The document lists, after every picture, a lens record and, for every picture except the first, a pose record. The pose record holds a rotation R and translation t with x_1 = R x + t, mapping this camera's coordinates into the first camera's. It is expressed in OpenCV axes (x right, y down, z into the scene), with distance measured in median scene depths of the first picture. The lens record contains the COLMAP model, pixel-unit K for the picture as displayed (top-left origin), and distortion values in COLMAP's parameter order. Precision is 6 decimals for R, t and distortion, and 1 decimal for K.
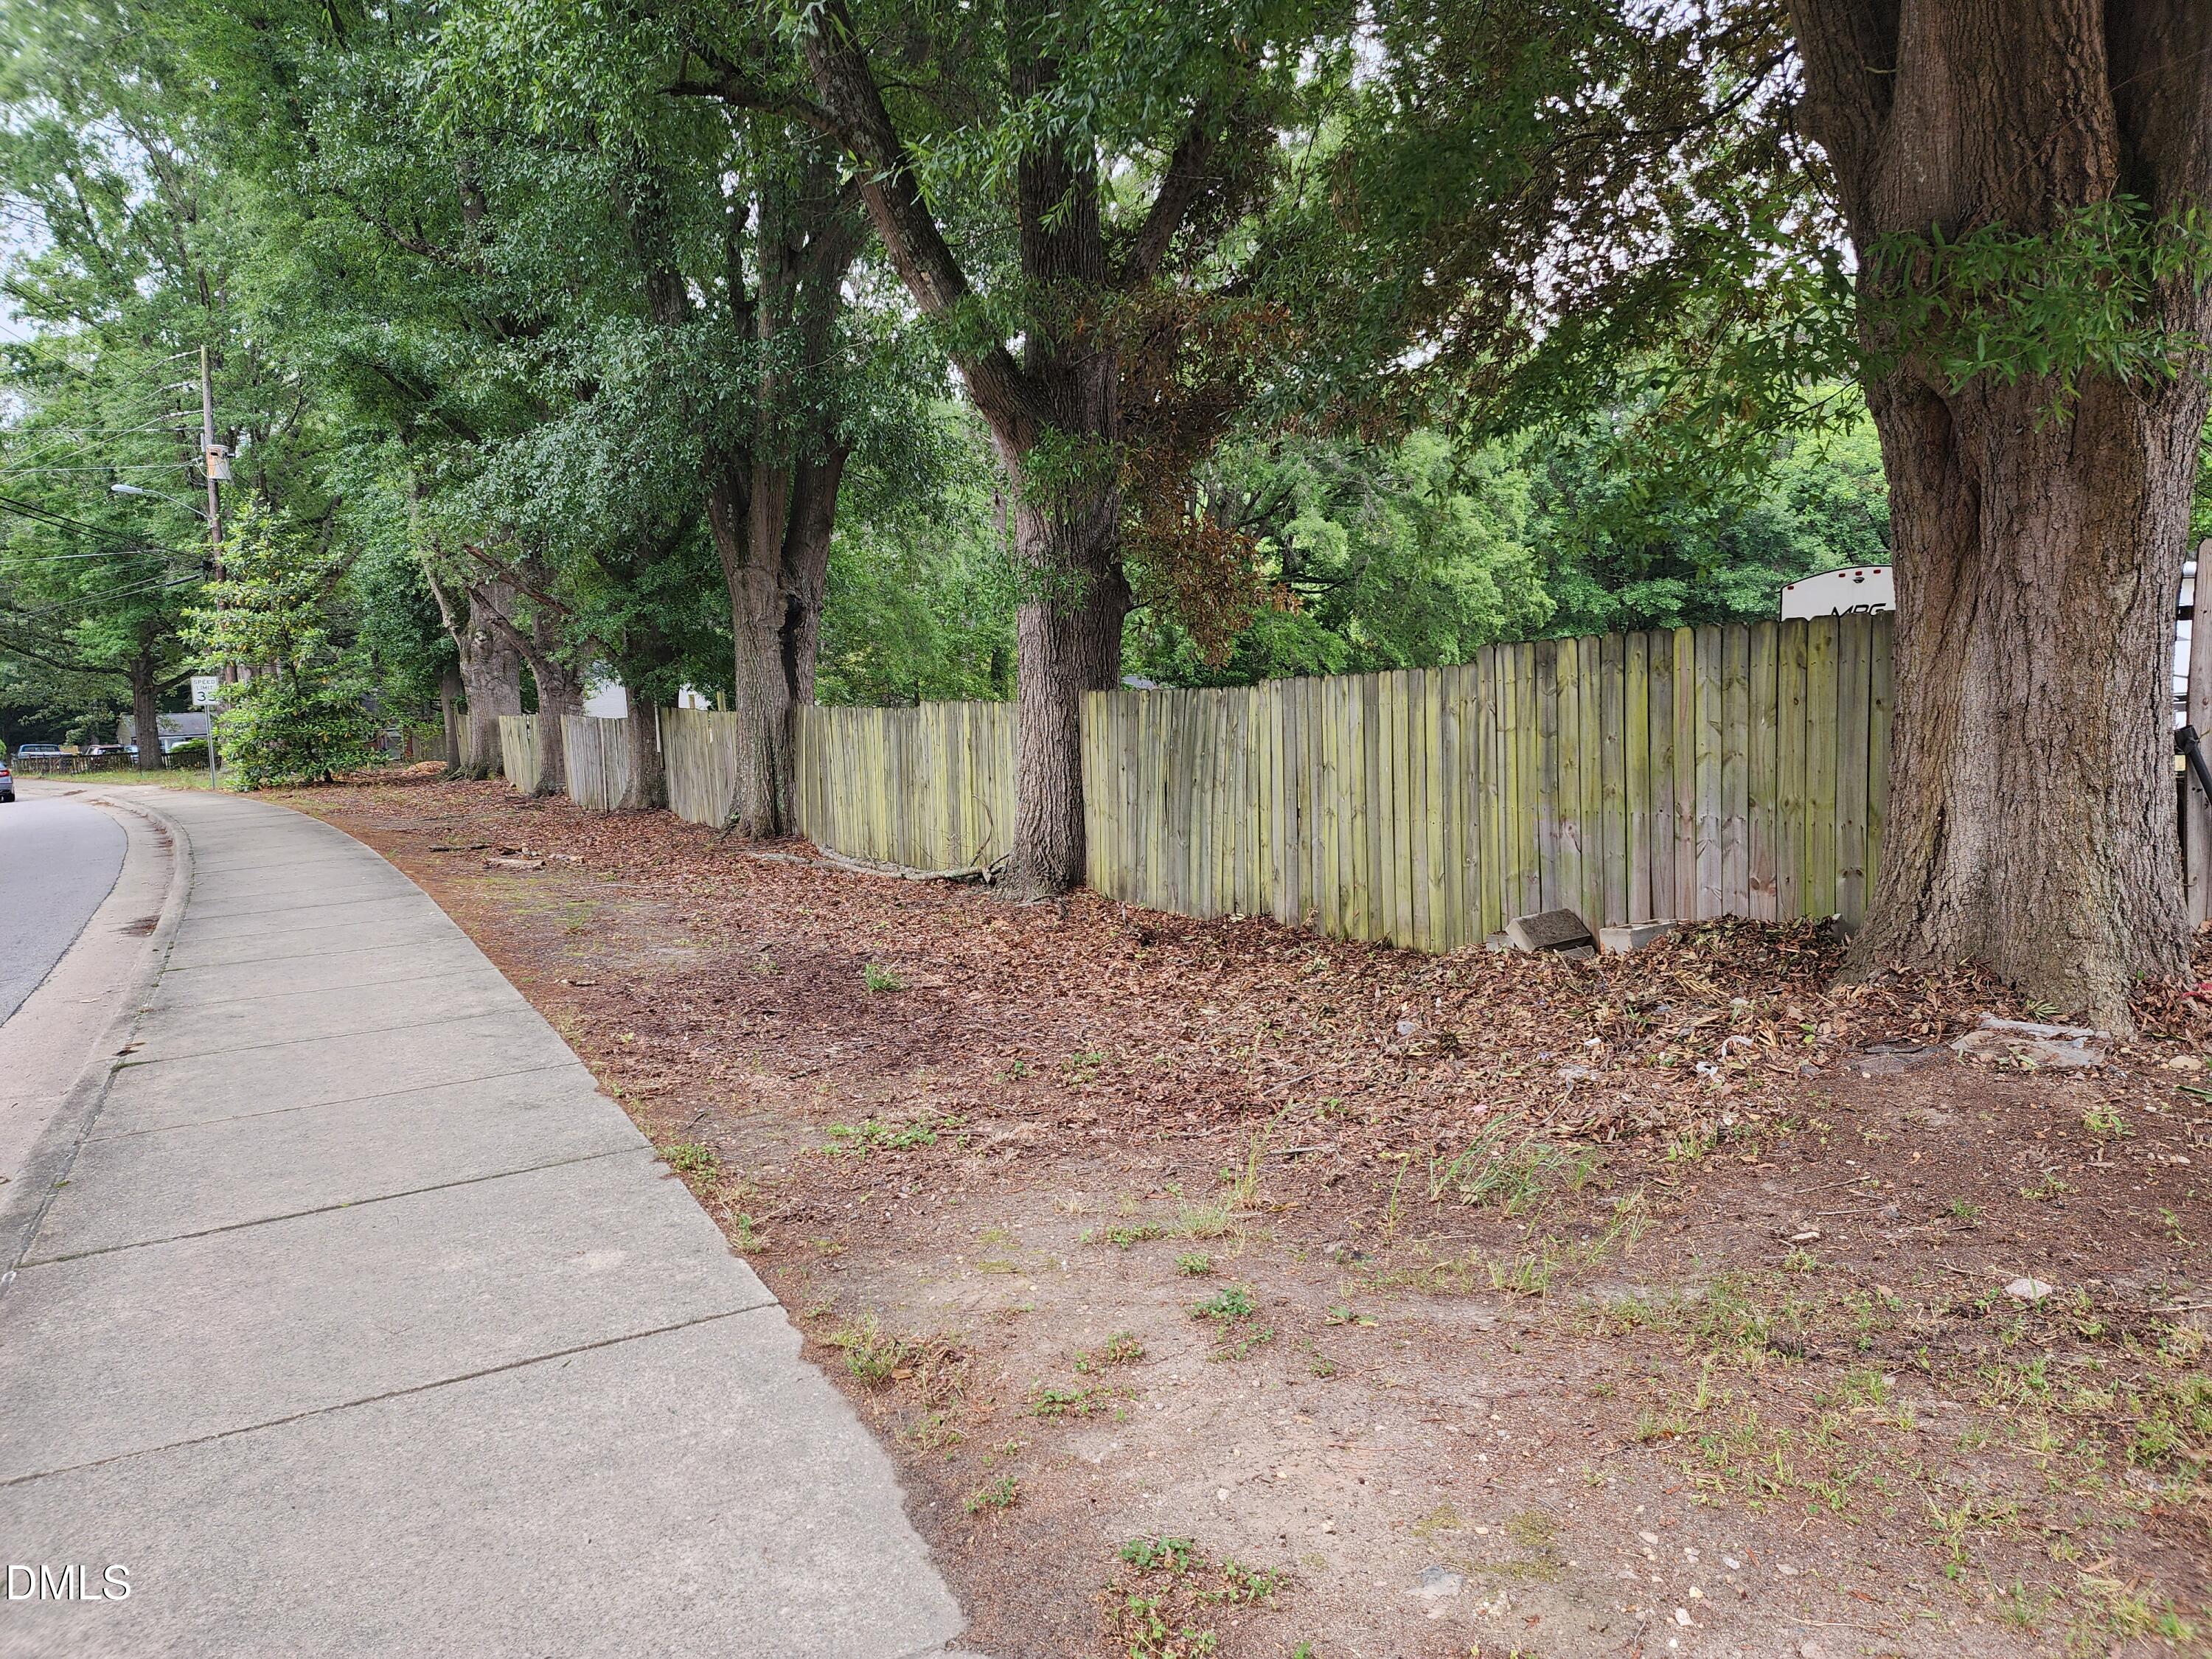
lens RADIAL K [[1477.0, 0, 1107.2], [0, 1477.0, 823.6], [0, 0, 1]] dist [0.086897, -0.066044]
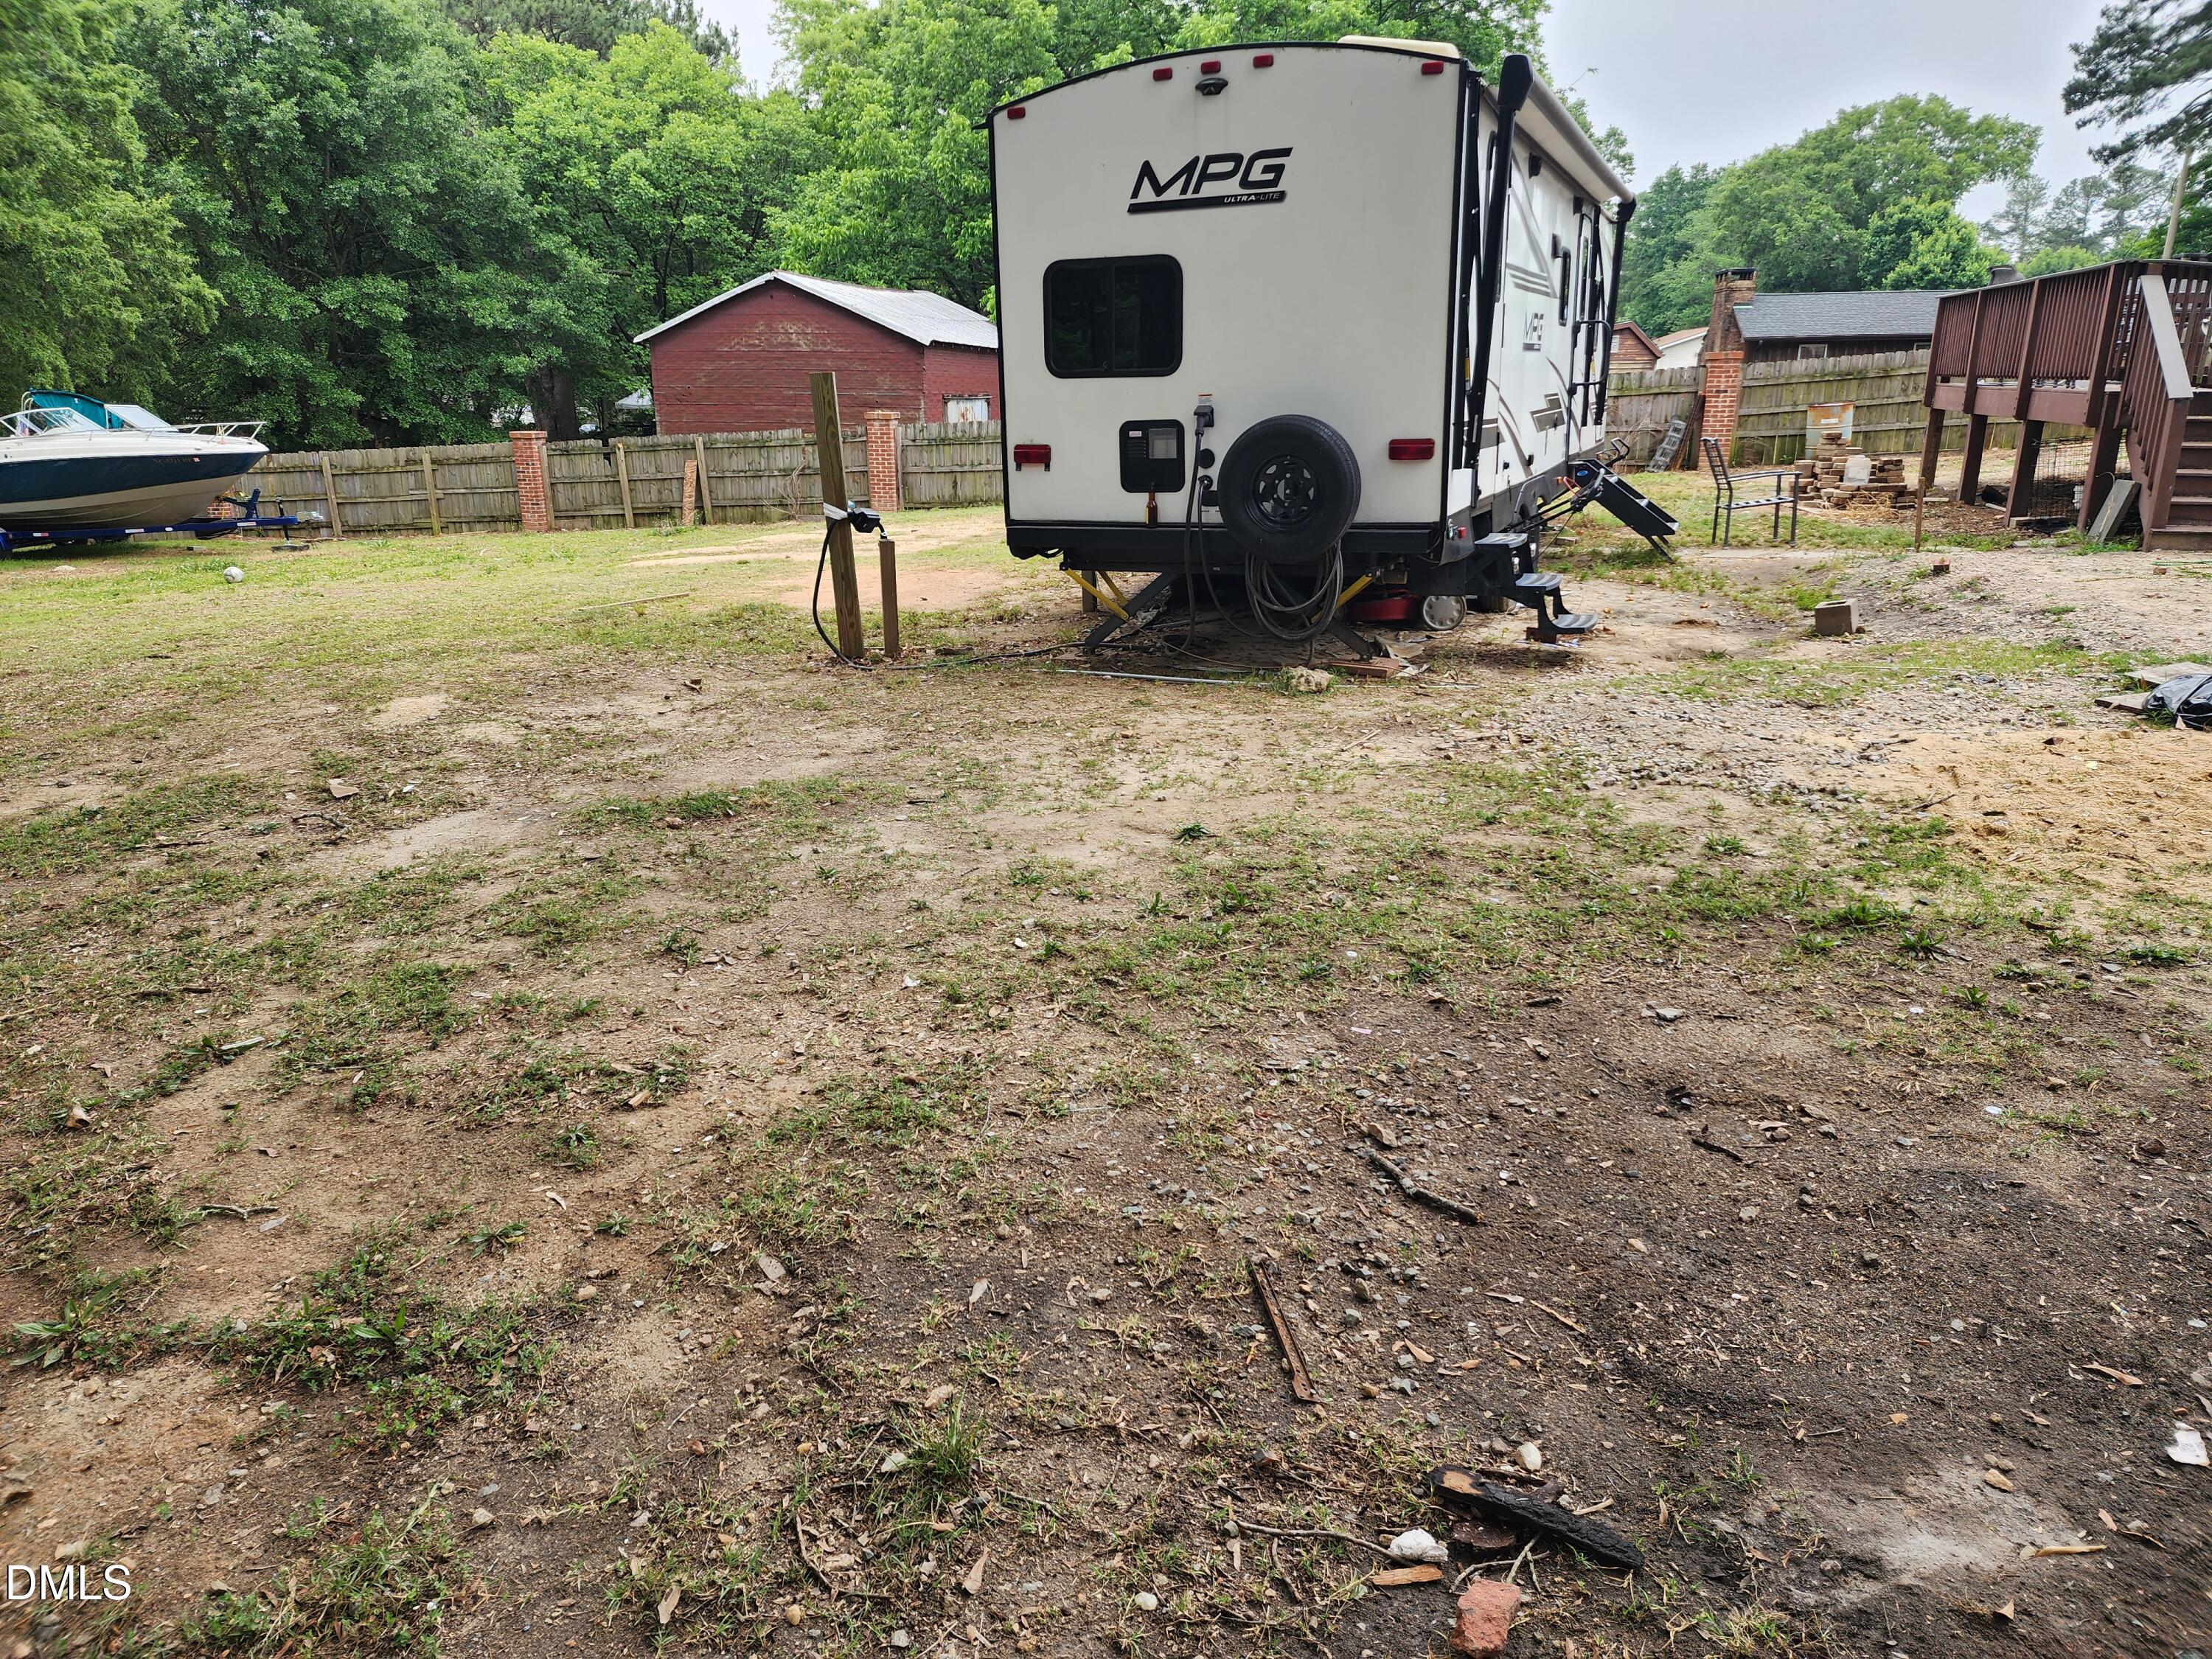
lens RADIAL K [[1477.0, 0, 1109.8], [0, 1477.0, 828.7], [0, 0, 1]] dist [0.086897, -0.066044]
pose [[0.678815, -0.195181, 0.707895, 0.044167], [0.081420, 0.978089, 0.191605, -0.012966], [-0.729782, -0.072428, 0.679833, 0.225689]]
